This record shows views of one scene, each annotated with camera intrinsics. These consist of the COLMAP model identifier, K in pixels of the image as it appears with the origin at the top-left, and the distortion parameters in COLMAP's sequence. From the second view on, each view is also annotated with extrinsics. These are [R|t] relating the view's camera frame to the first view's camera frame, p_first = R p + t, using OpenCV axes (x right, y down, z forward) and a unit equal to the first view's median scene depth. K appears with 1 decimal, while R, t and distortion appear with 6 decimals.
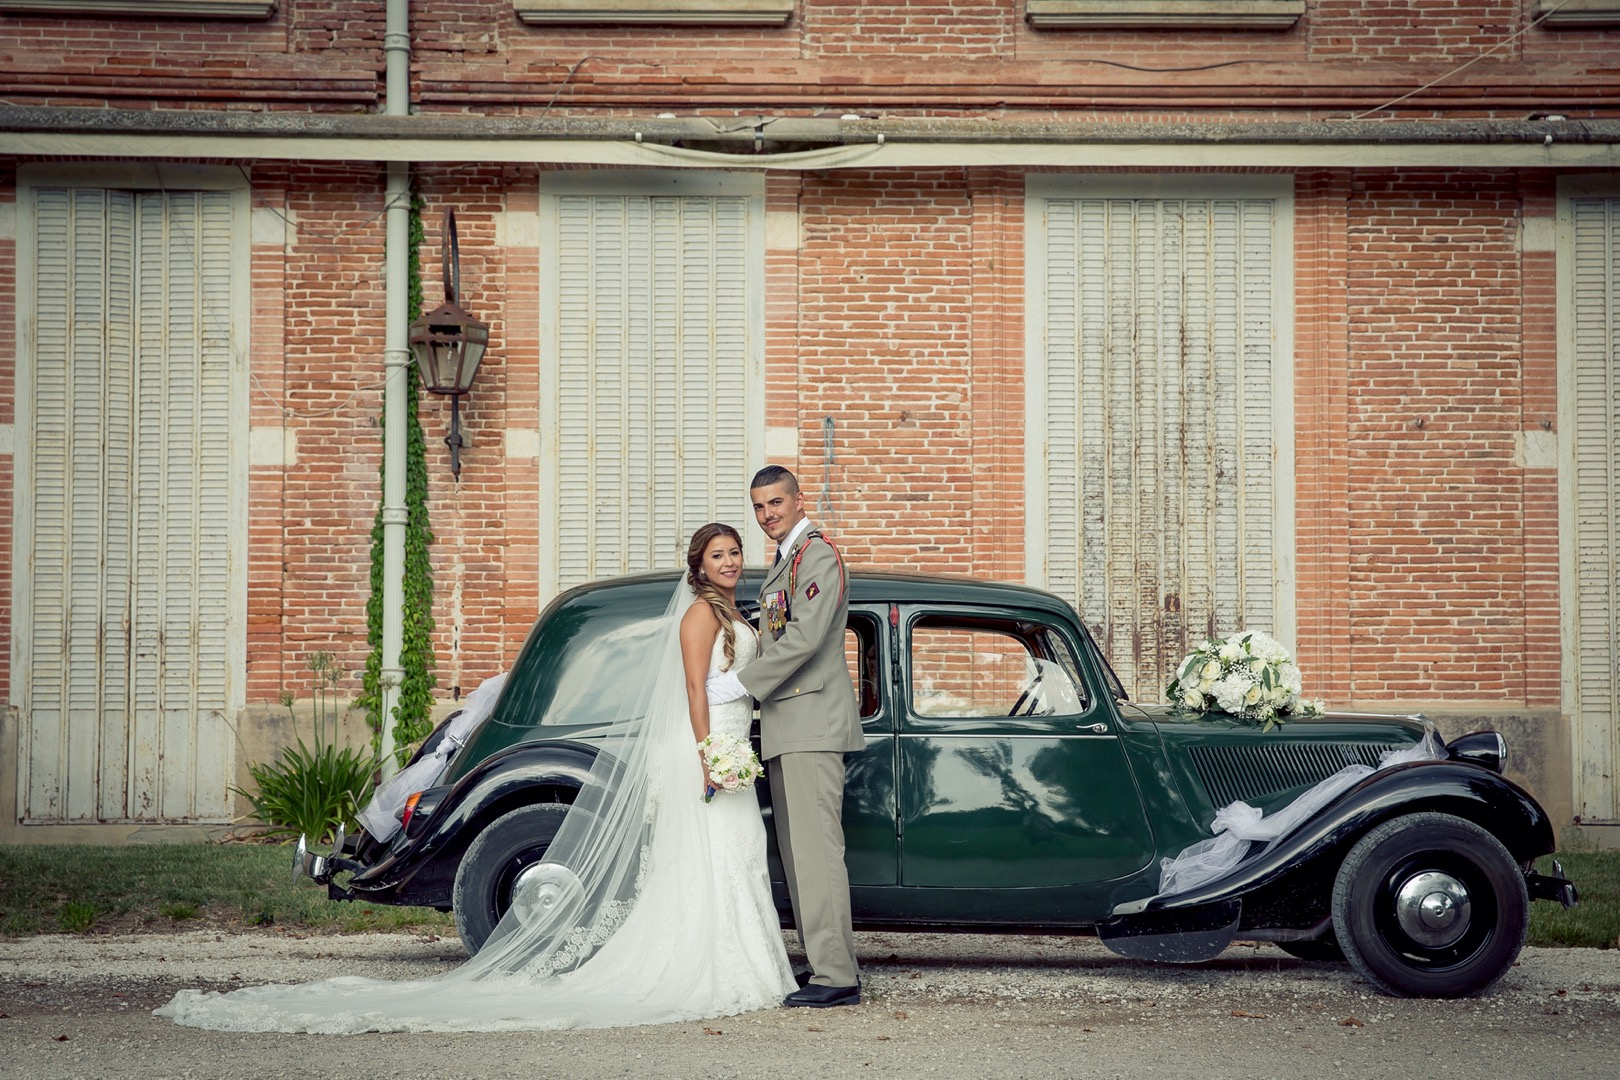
lens RADIAL K [[2228.0, 0, 810.0], [0, 2228.0, 586.3], [0, 0, 1]] dist [0.072016, 0.069406]
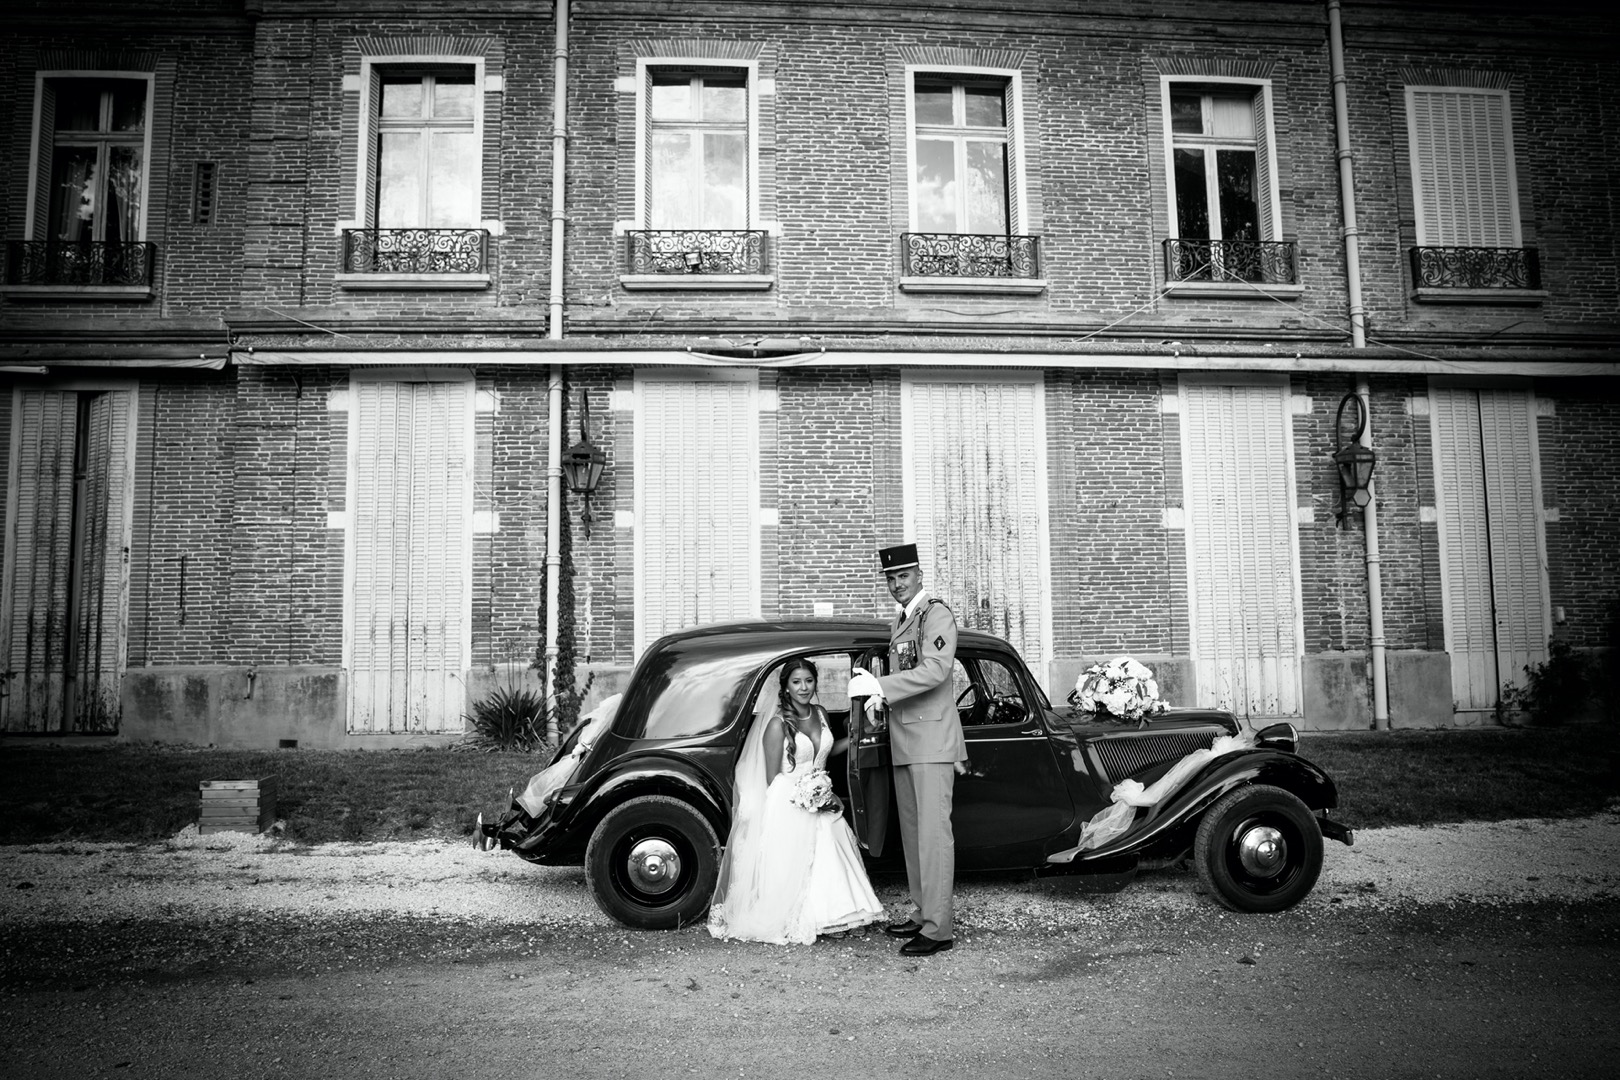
lens RADIAL K [[1100.9, 0, 810.0], [0, 1100.9, 540.0], [0, 0, 1]] dist [-0.100645, 0.072633]
pose [[0.999082, -0.008710, 0.041941, -0.017202], [0.010208, 0.999313, -0.035630, -0.014220], [-0.041602, 0.036025, 0.998485, 0.115263]]
